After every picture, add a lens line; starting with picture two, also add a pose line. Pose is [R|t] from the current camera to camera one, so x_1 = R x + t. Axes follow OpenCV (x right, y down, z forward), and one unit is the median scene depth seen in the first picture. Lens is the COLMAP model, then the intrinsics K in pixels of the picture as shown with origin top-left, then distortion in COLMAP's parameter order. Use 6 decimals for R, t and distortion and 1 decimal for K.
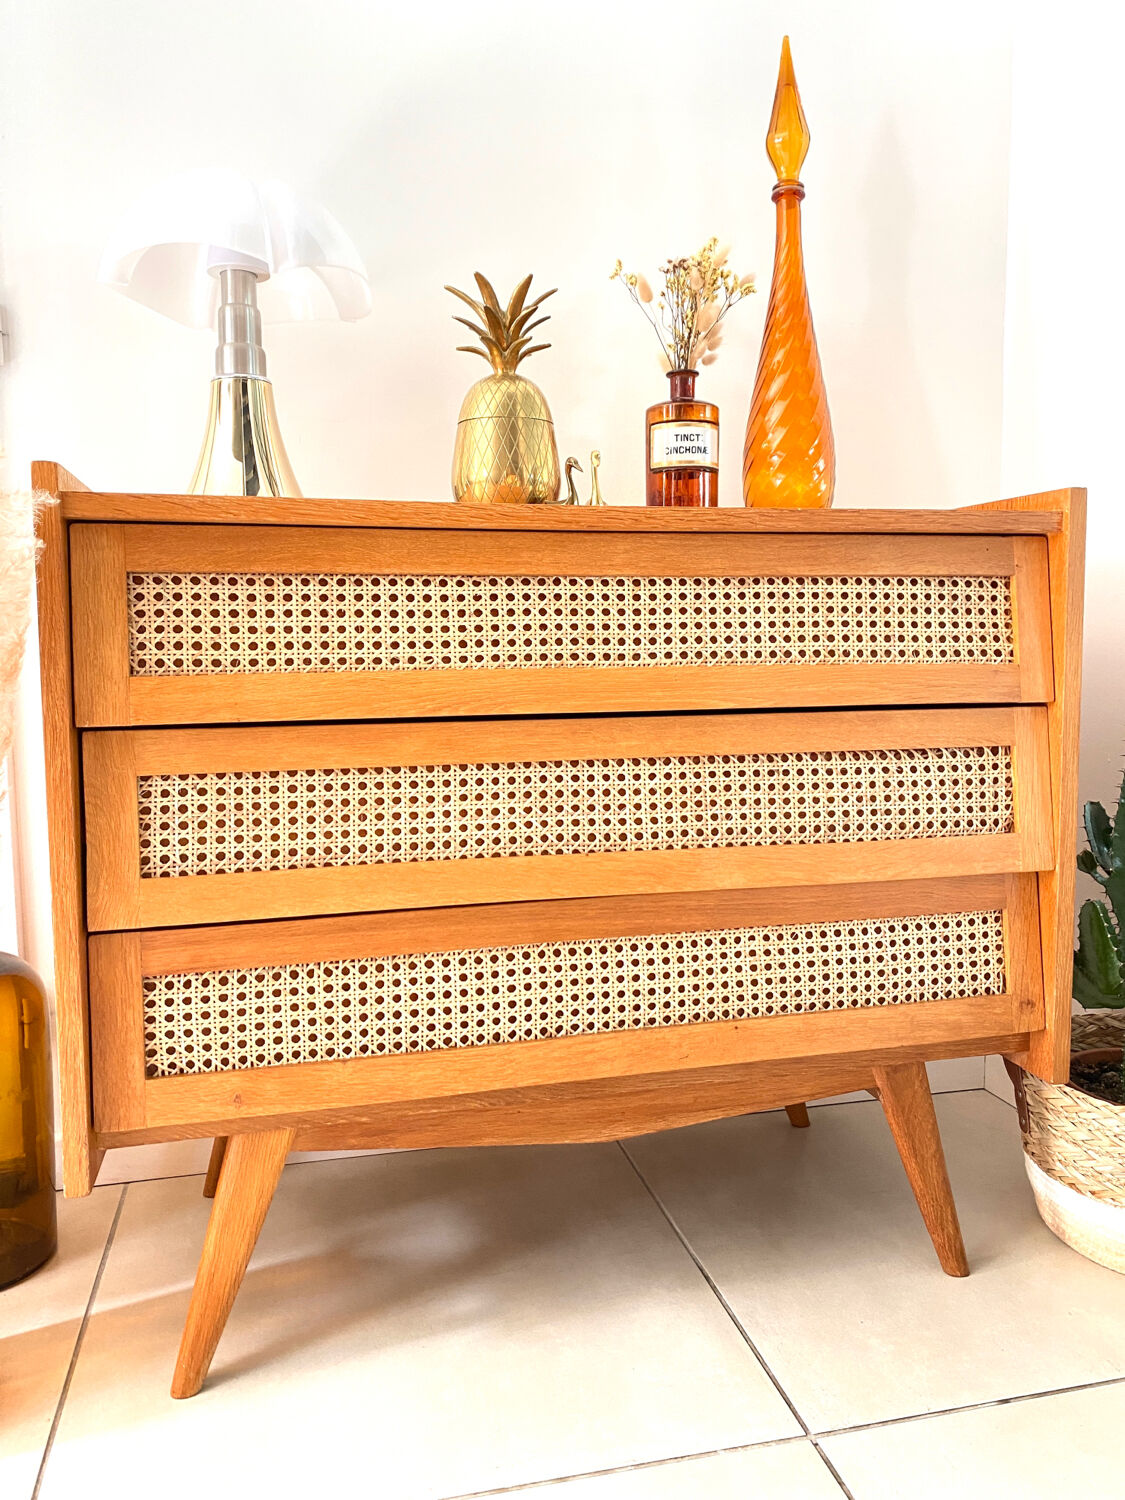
lens RADIAL K [[1162.7, 0, 555.0], [0, 1162.7, 740.3], [0, 0, 1]] dist [0.091772, -0.224348]
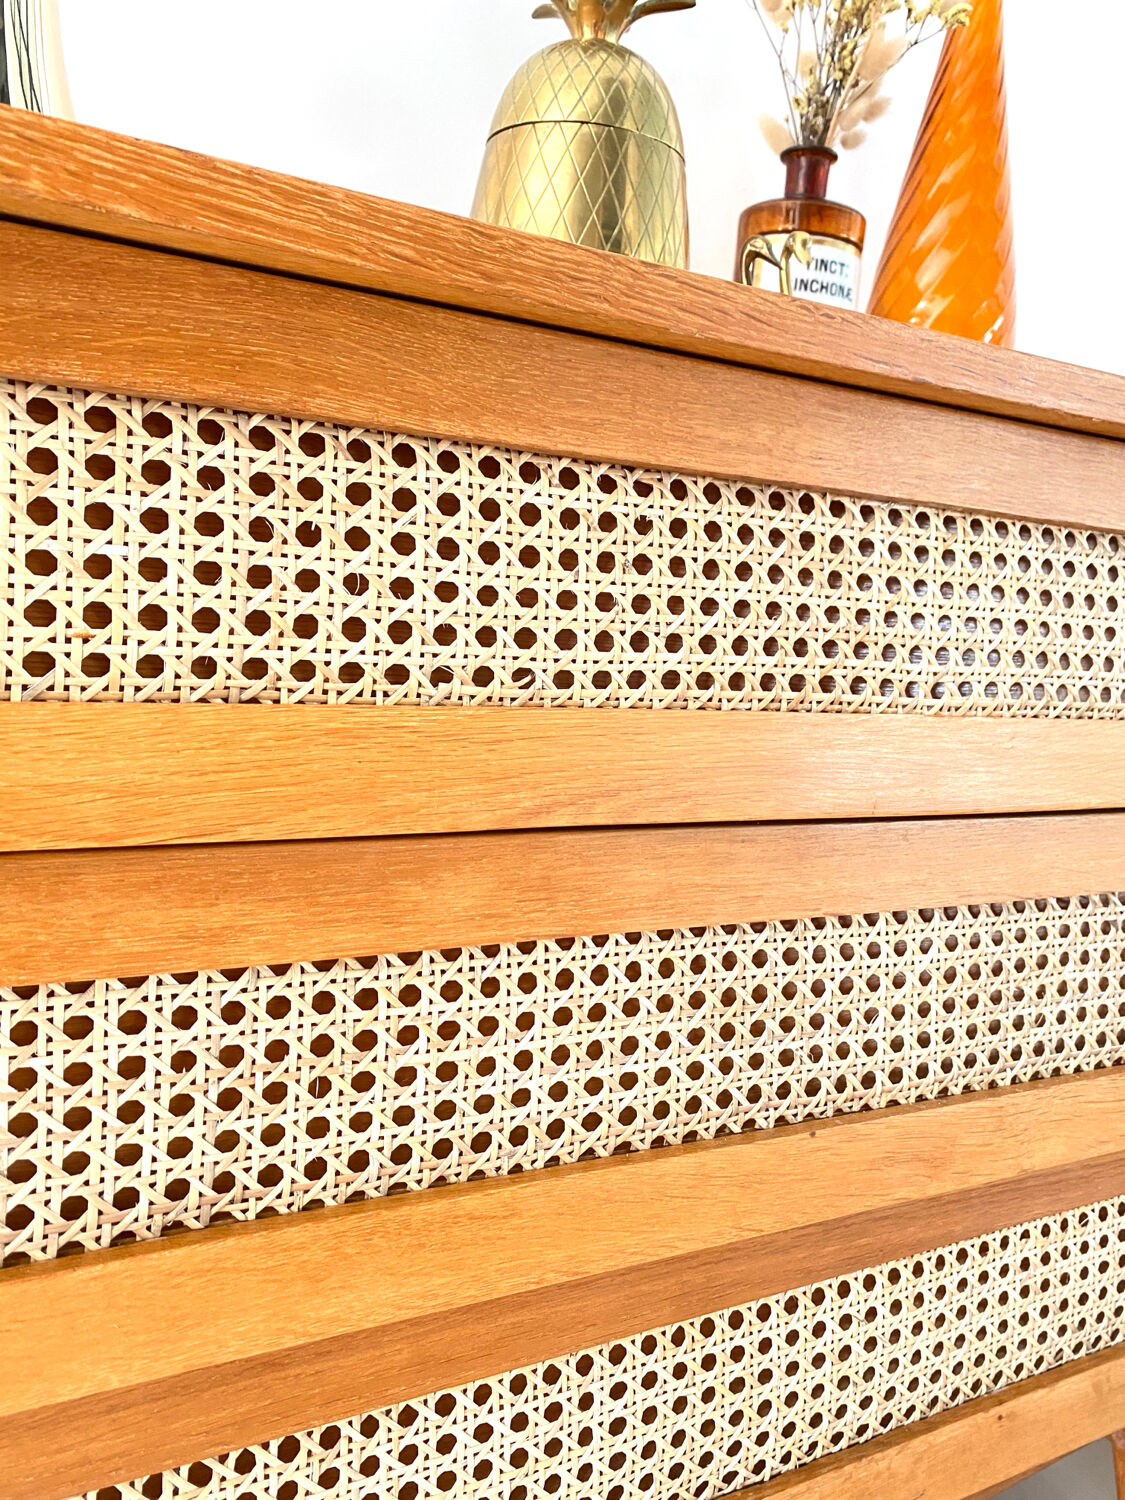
lens RADIAL K [[1162.7, 0, 556.8], [0, 1162.7, 739.0], [0, 0, 1]] dist [0.091772, -0.224348]
pose [[0.964521, 0.055493, 0.258108, -0.188587], [-0.074218, 0.995226, 0.063373, -0.071558], [-0.253359, -0.080281, 0.964035, 0.605348]]
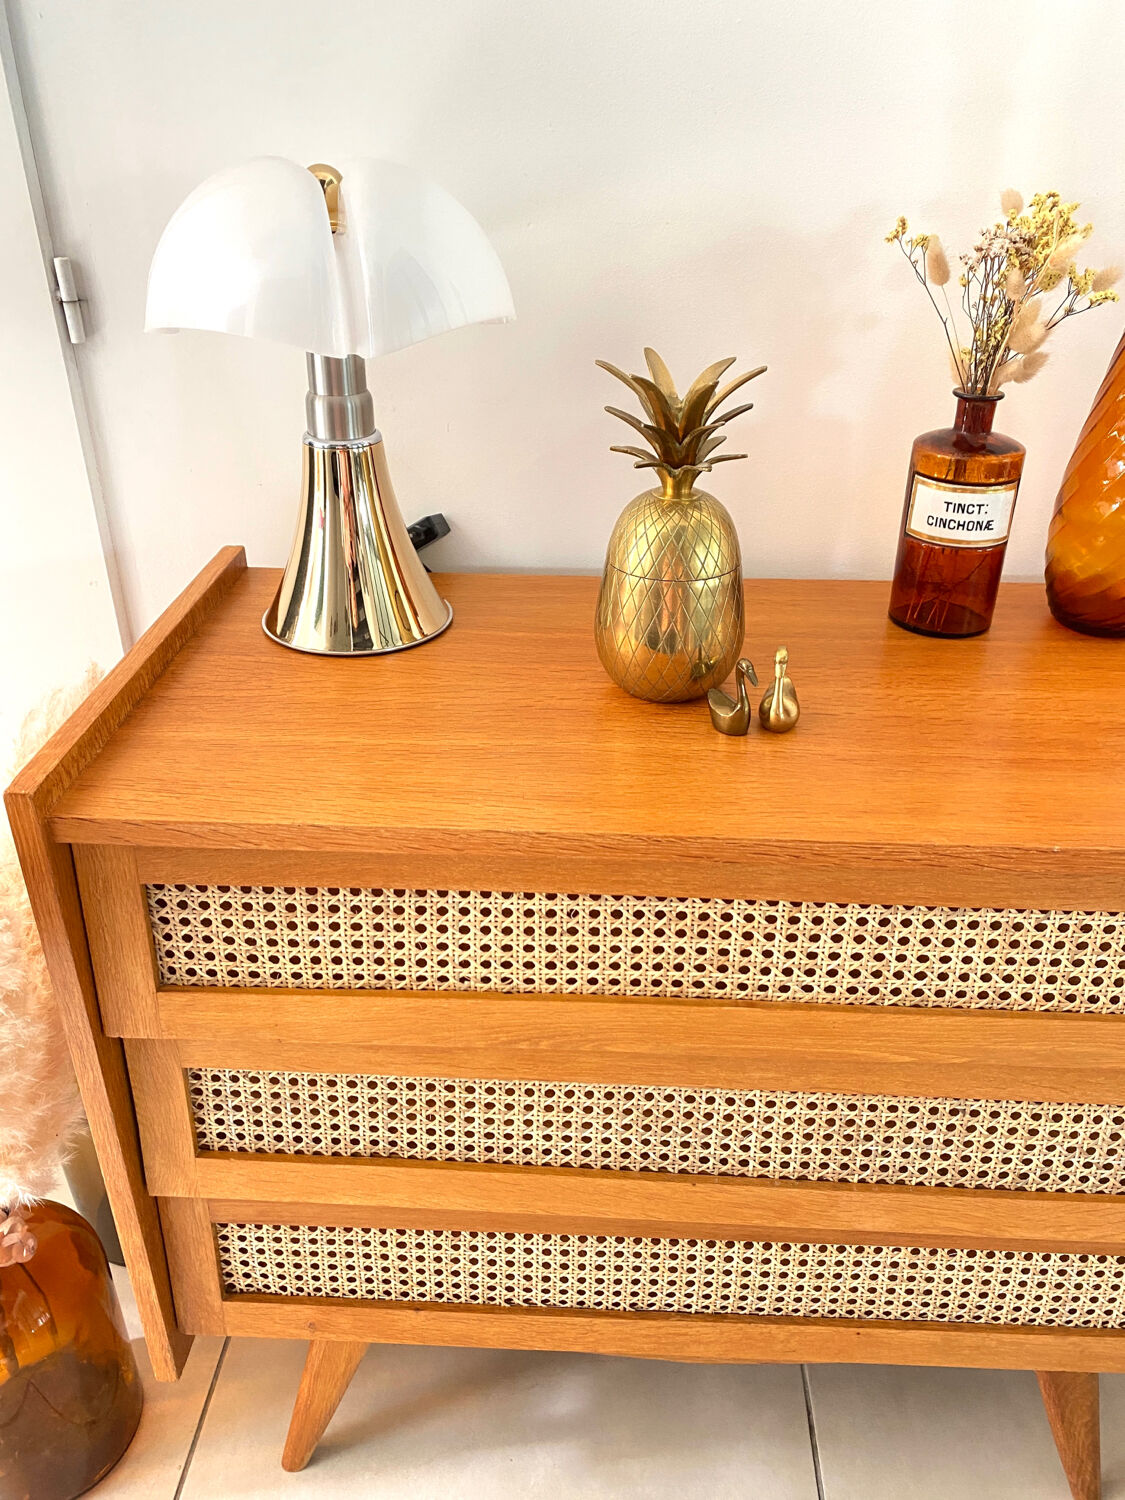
lens RADIAL K [[1154.9, 0, 551.2], [0, 1154.9, 740.6], [0, 0, 1]] dist [0.066739, -0.138483]
pose [[0.959789, 0.144333, -0.240776, 0.083955], [-0.033569, 0.910557, 0.412019, -0.526047], [0.278708, -0.387369, 0.878787, 0.364147]]
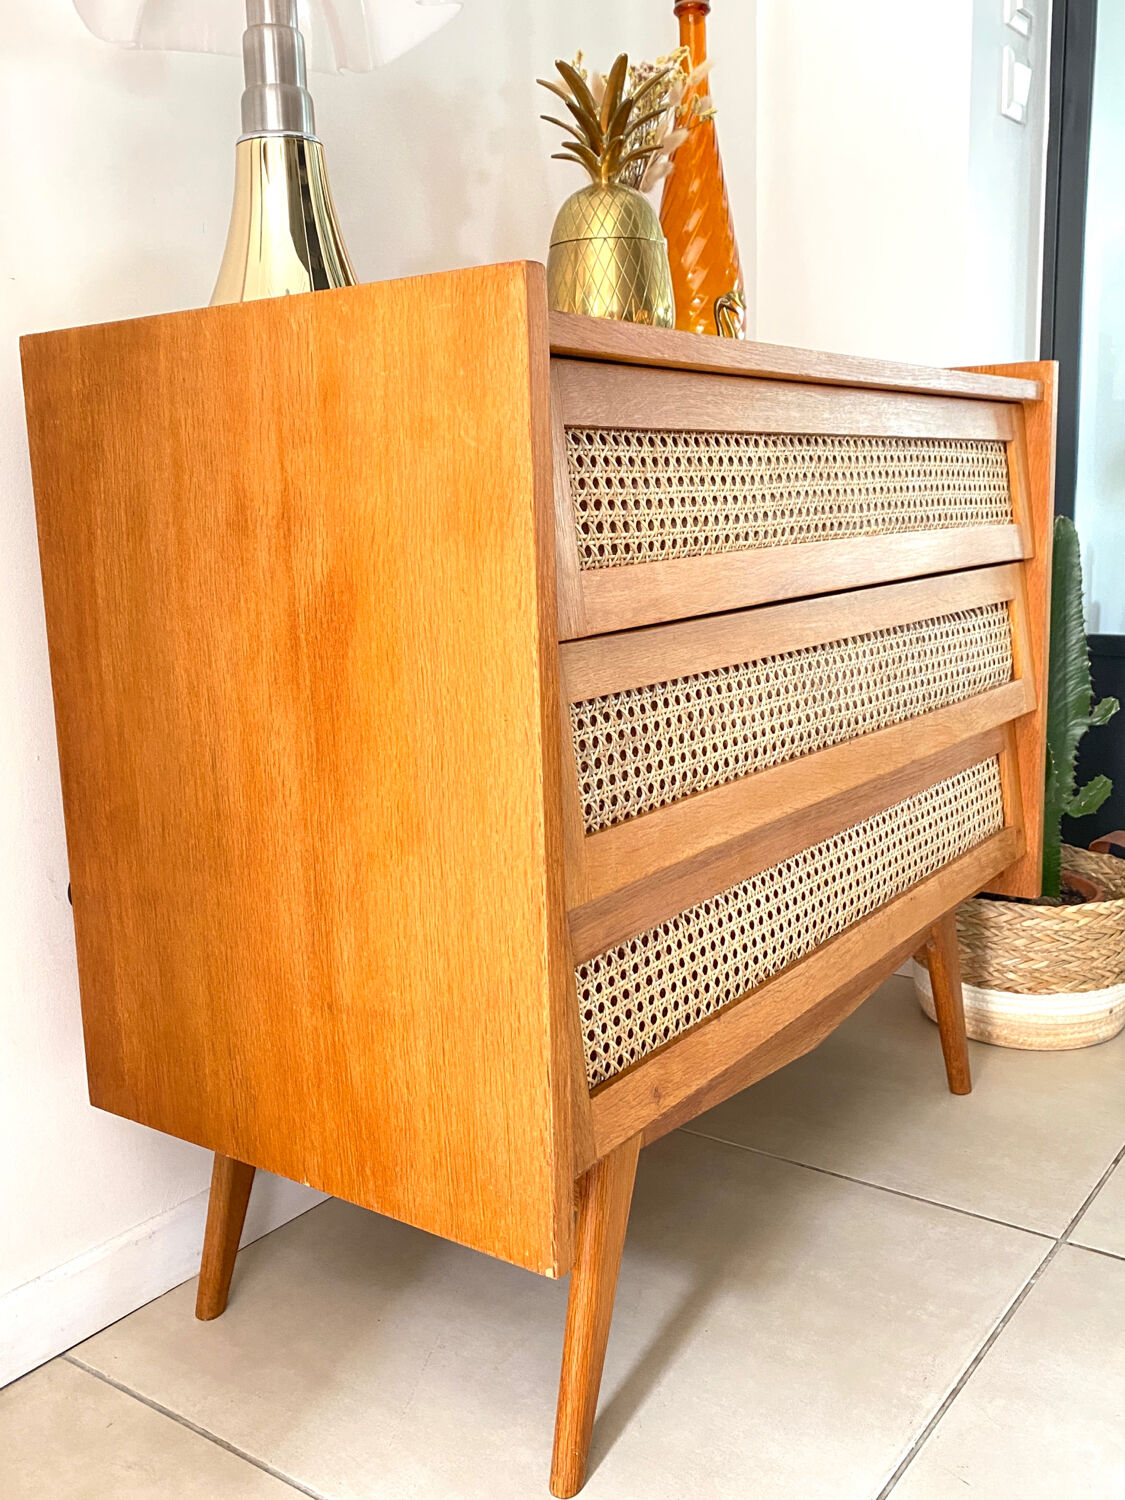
lens RADIAL K [[1433.9, 0, 572.9], [0, 1433.9, 732.6], [0, 0, 1]] dist [0.026418, 0.000000]
pose [[0.748559, -0.120265, 0.652070, -0.876369], [0.072584, 0.992366, 0.099703, -0.038955], [-0.659083, -0.027304, 0.751574, 0.287091]]
